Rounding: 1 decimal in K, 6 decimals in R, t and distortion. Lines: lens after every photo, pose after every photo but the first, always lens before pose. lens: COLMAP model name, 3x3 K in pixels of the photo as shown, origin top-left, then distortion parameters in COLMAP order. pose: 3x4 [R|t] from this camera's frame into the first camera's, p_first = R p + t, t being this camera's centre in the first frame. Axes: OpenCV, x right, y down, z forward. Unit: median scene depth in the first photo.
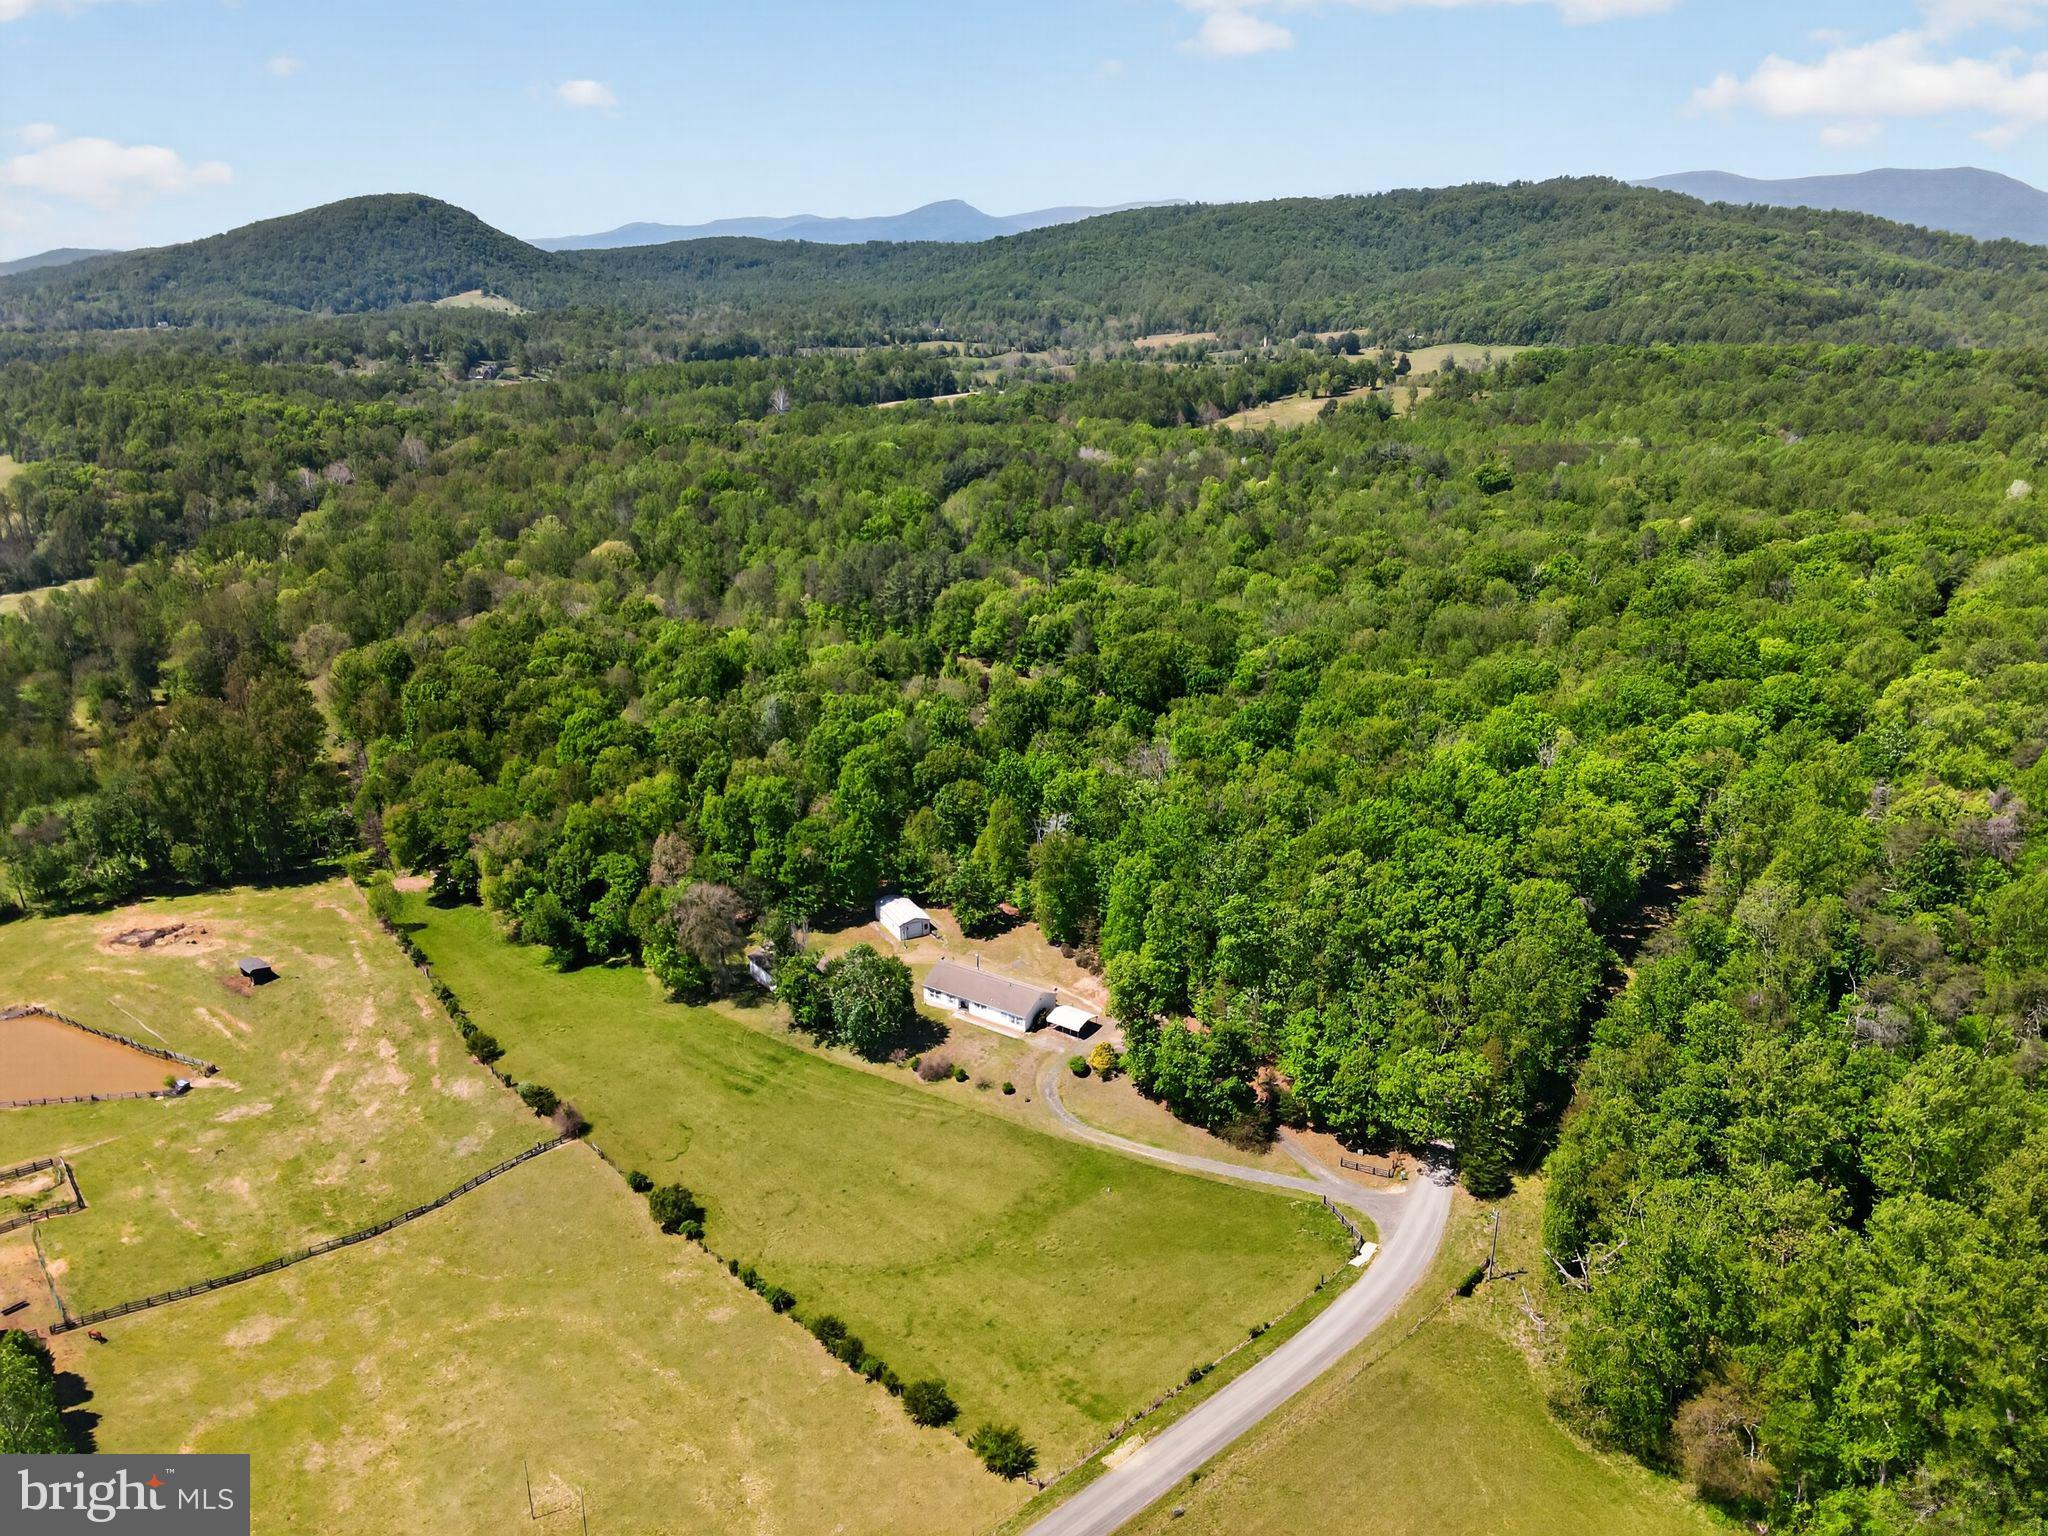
lens RADIAL K [[1513.2, 0, 1021.3], [0, 1513.2, 776.4], [0, 0, 1]] dist [-0.008720, 0.048846]
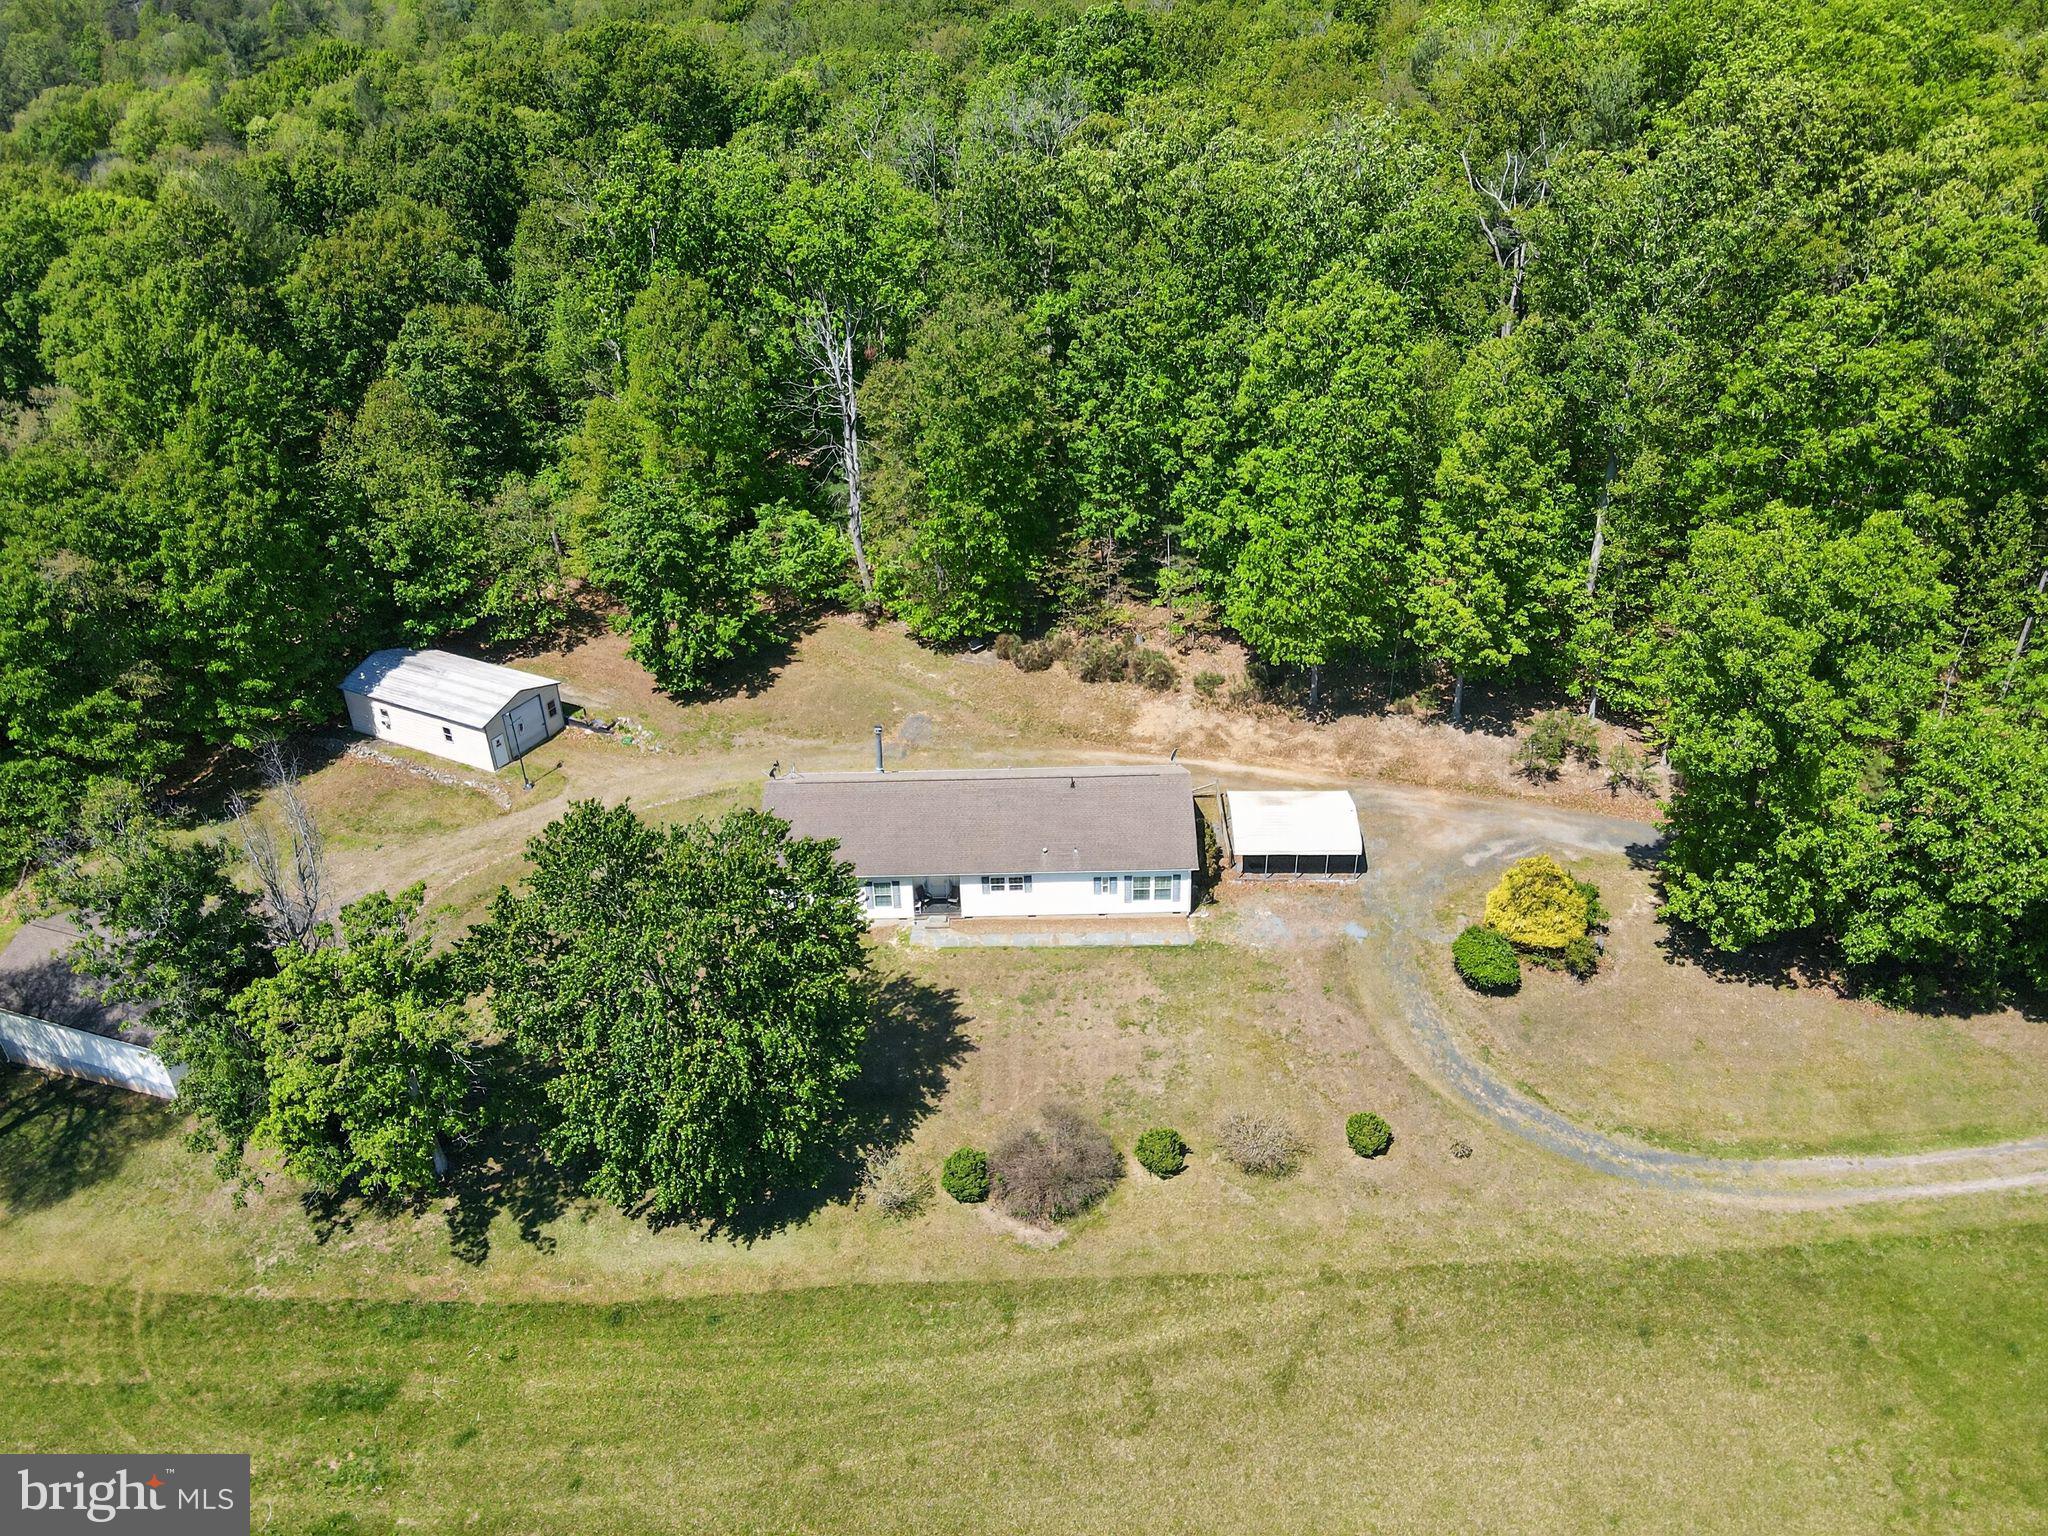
lens RADIAL K [[1559.5, 0, 1025.4], [0, 1559.5, 713.8], [0, 0, 1]] dist [-0.024744, 0.062036]
pose [[0.824218, -0.278378, 0.493122, -0.164311], [0.203578, 0.958268, 0.200696, 0.061026], [-0.528413, -0.065028, 0.846494, 0.748384]]
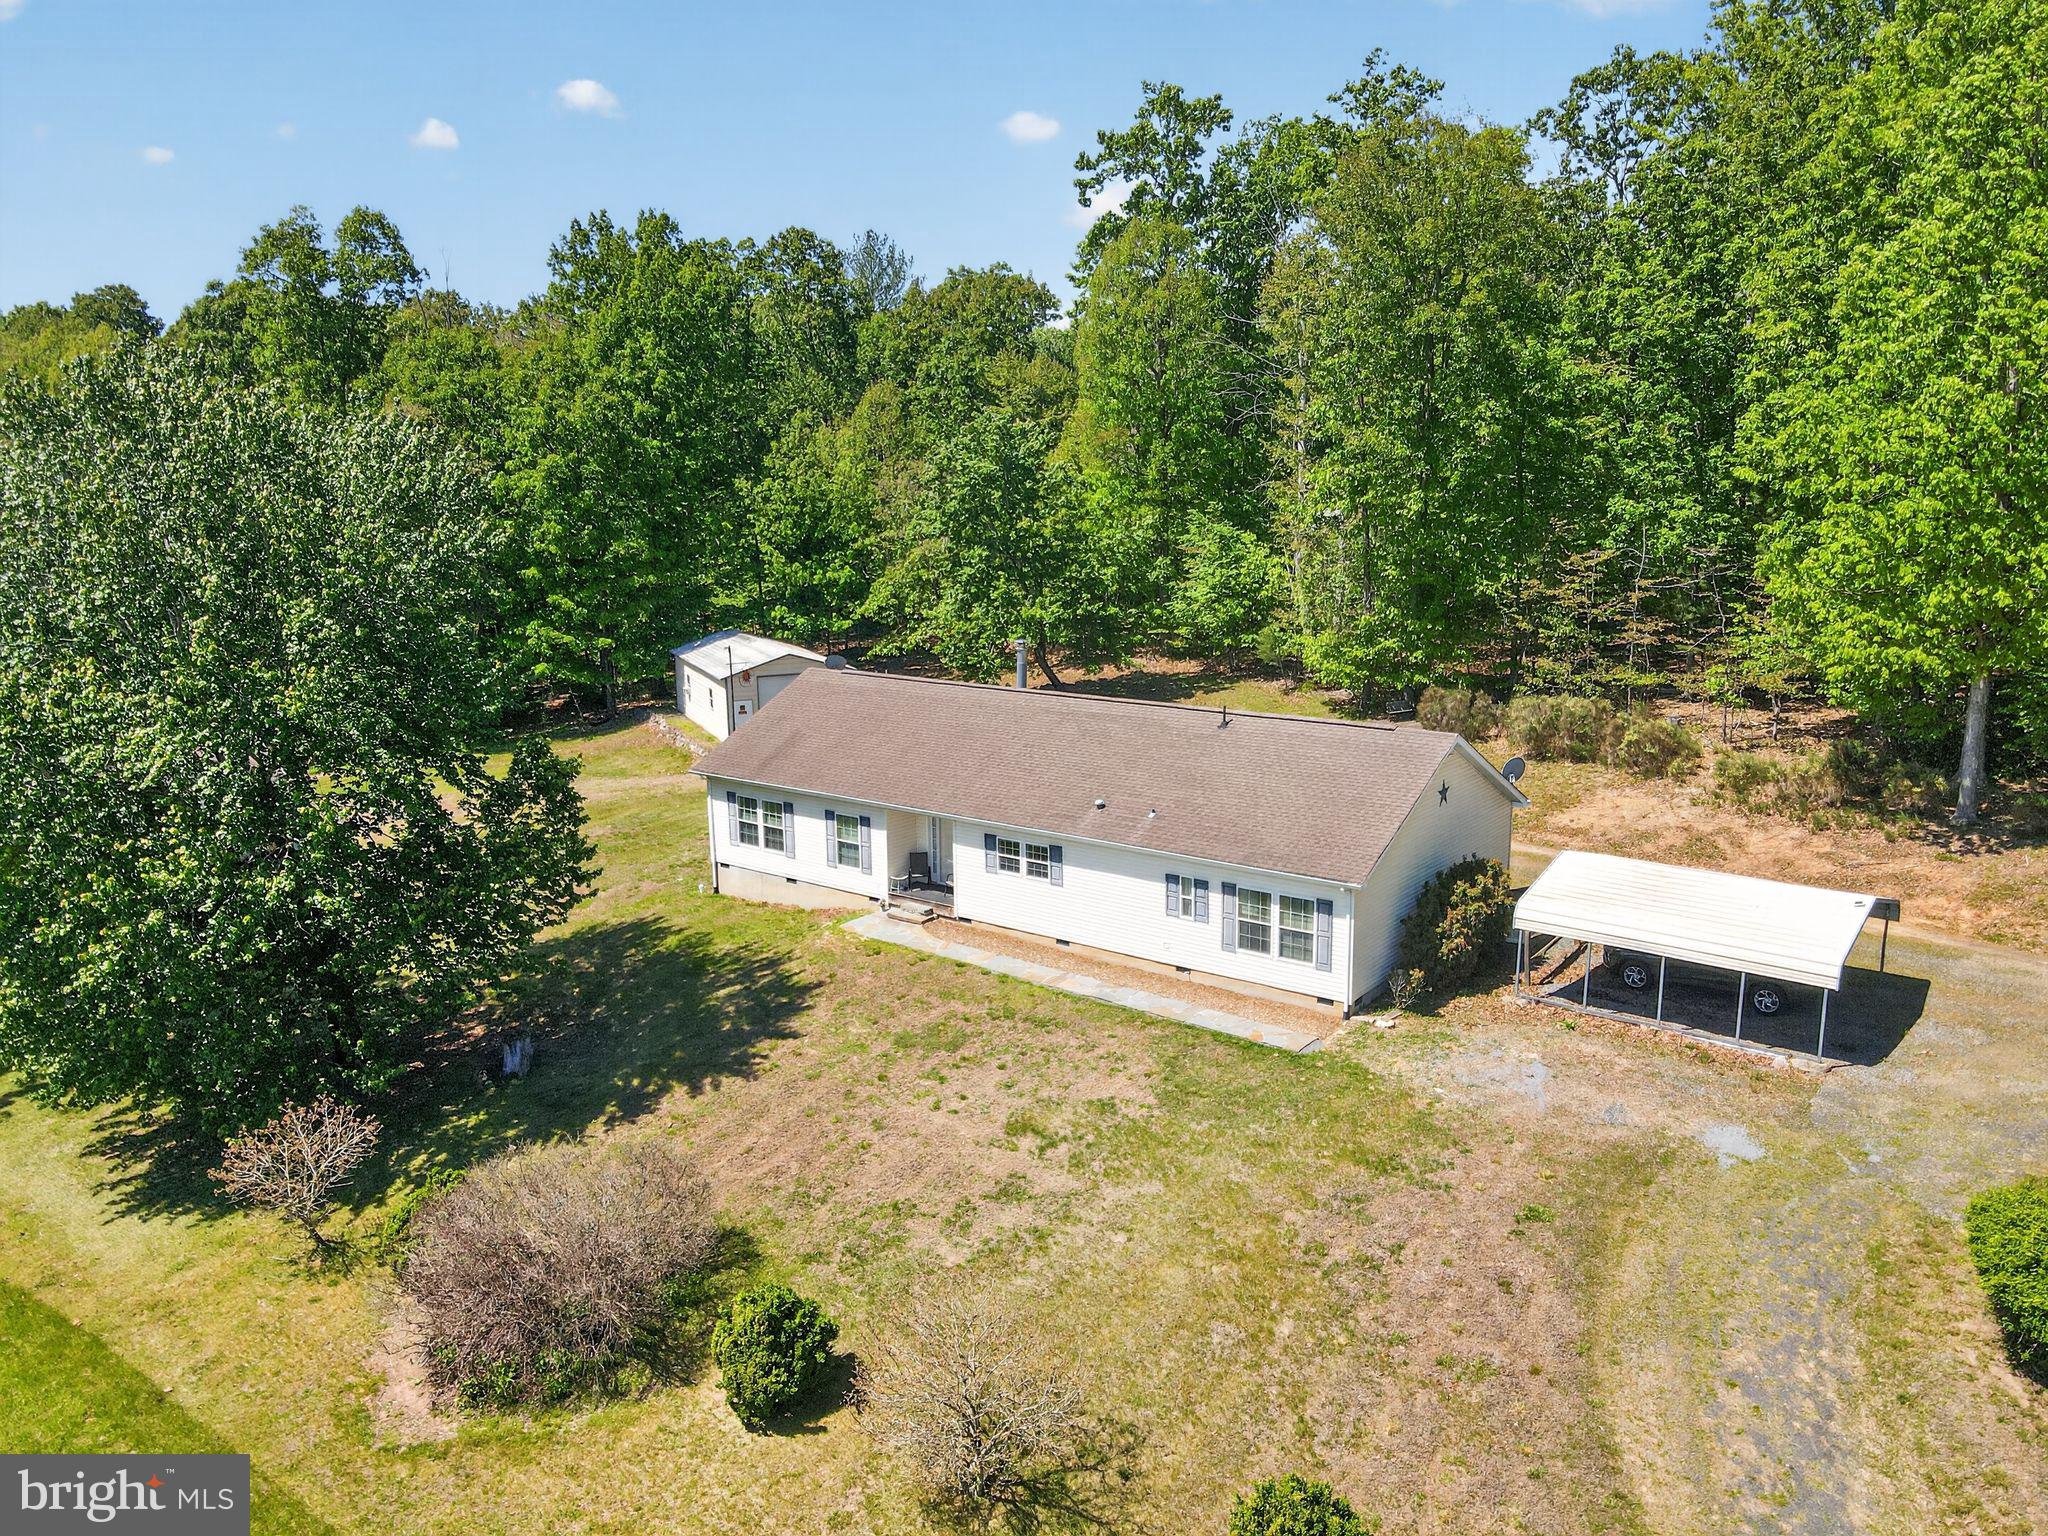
lens RADIAL K [[1513.2, 0, 1021.3], [0, 1513.2, 776.4], [0, 0, 1]] dist [-0.008720, 0.048846]
pose [[0.997834, 0.011998, -0.064676, -0.017604], [-0.020427, 0.991135, -0.131280, 0.164390], [0.062527, 0.132316, 0.989233, 0.856042]]
